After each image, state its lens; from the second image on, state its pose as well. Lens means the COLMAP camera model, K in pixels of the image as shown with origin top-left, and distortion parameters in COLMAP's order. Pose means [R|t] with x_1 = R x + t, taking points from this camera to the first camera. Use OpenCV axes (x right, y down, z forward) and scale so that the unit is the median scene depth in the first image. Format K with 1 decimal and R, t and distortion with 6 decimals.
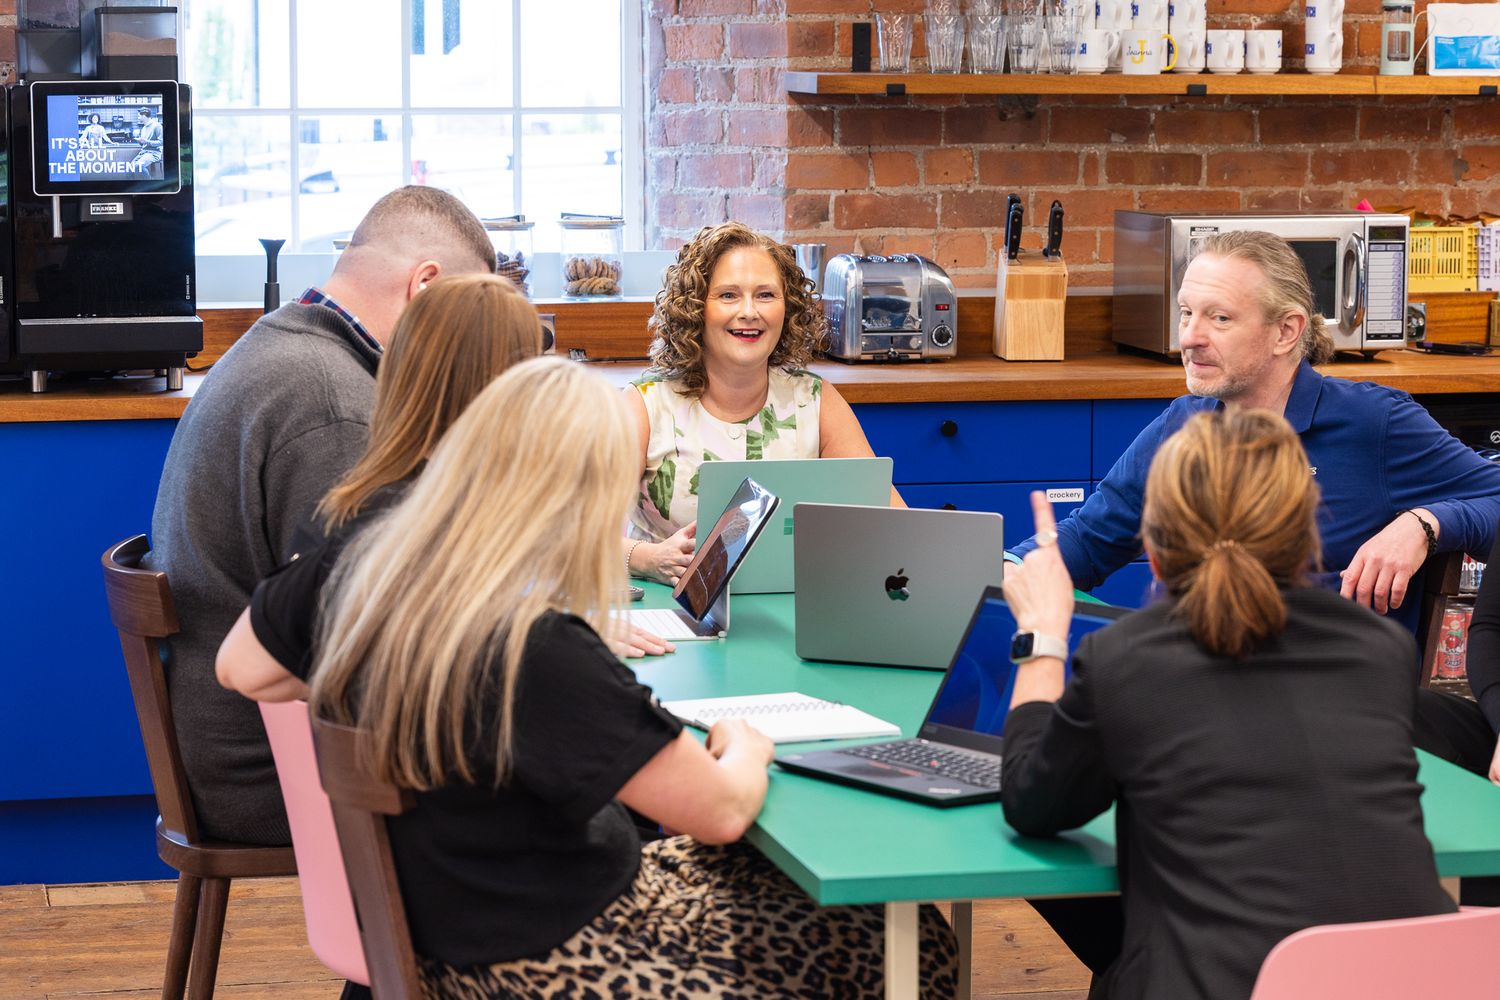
lens RADIAL K [[4008.7, 0, 749.4], [0, 4008.7, 501.3], [0, 0, 1]] dist [-0.120731, 0.000000]
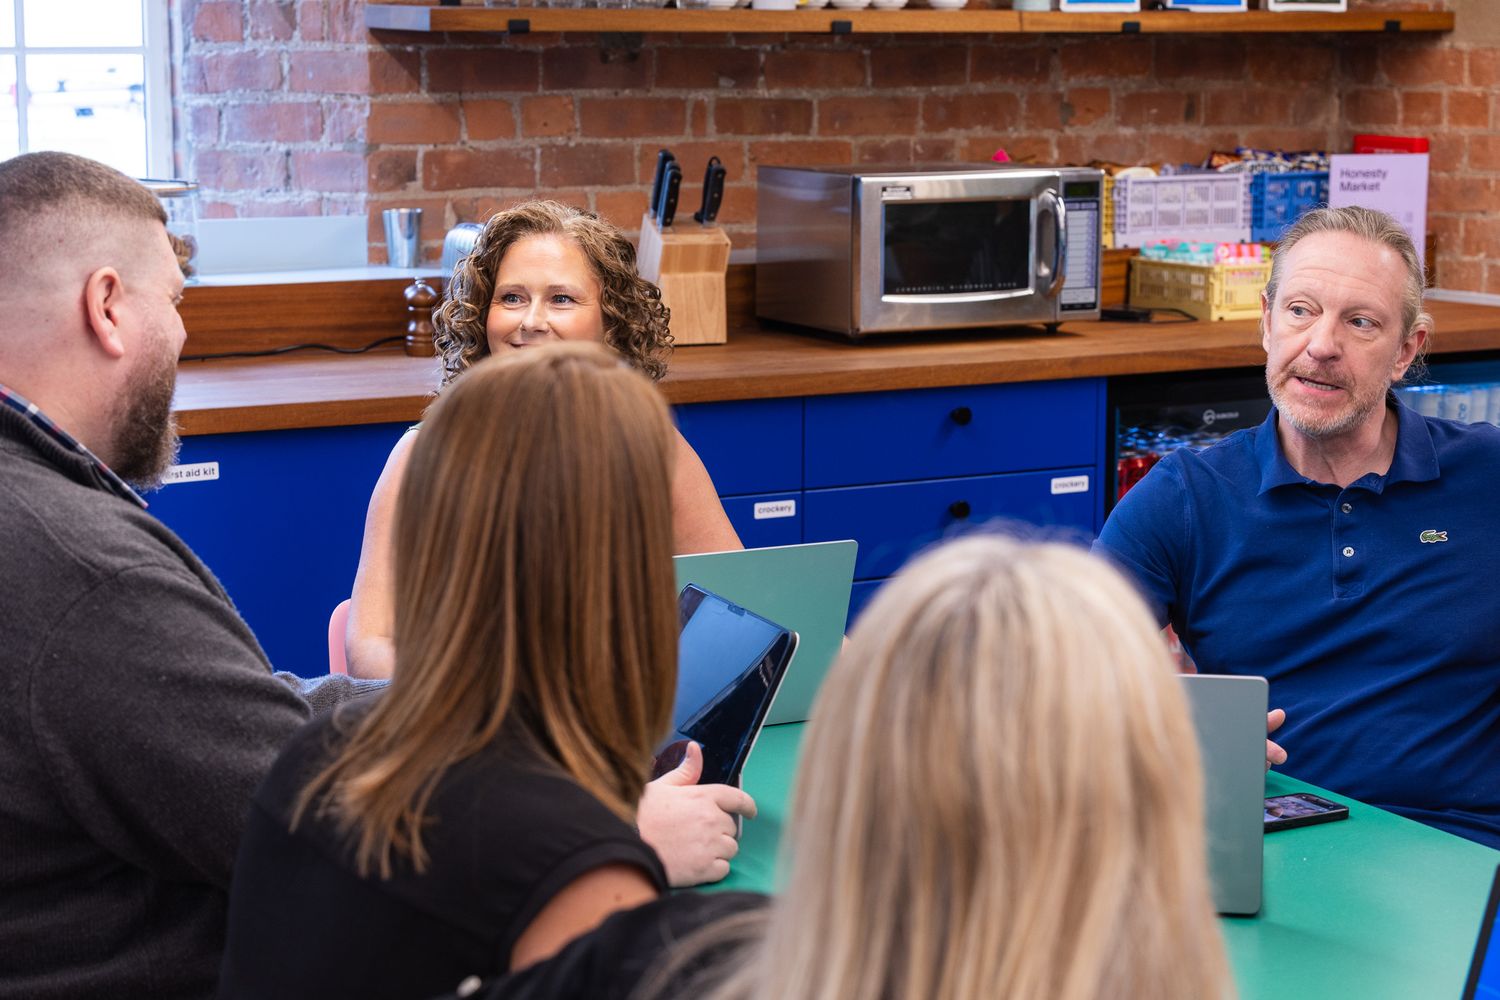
lens RADIAL K [[3065.0, 0, 751.3], [0, 3065.0, 496.5], [0, 0, 1]] dist [0.020711, 0.000000]
pose [[0.959203, -0.040407, 0.279816, -0.097198], [0.027297, 0.998346, 0.050594, -0.033686], [-0.281398, -0.040892, 0.958719, 0.346513]]
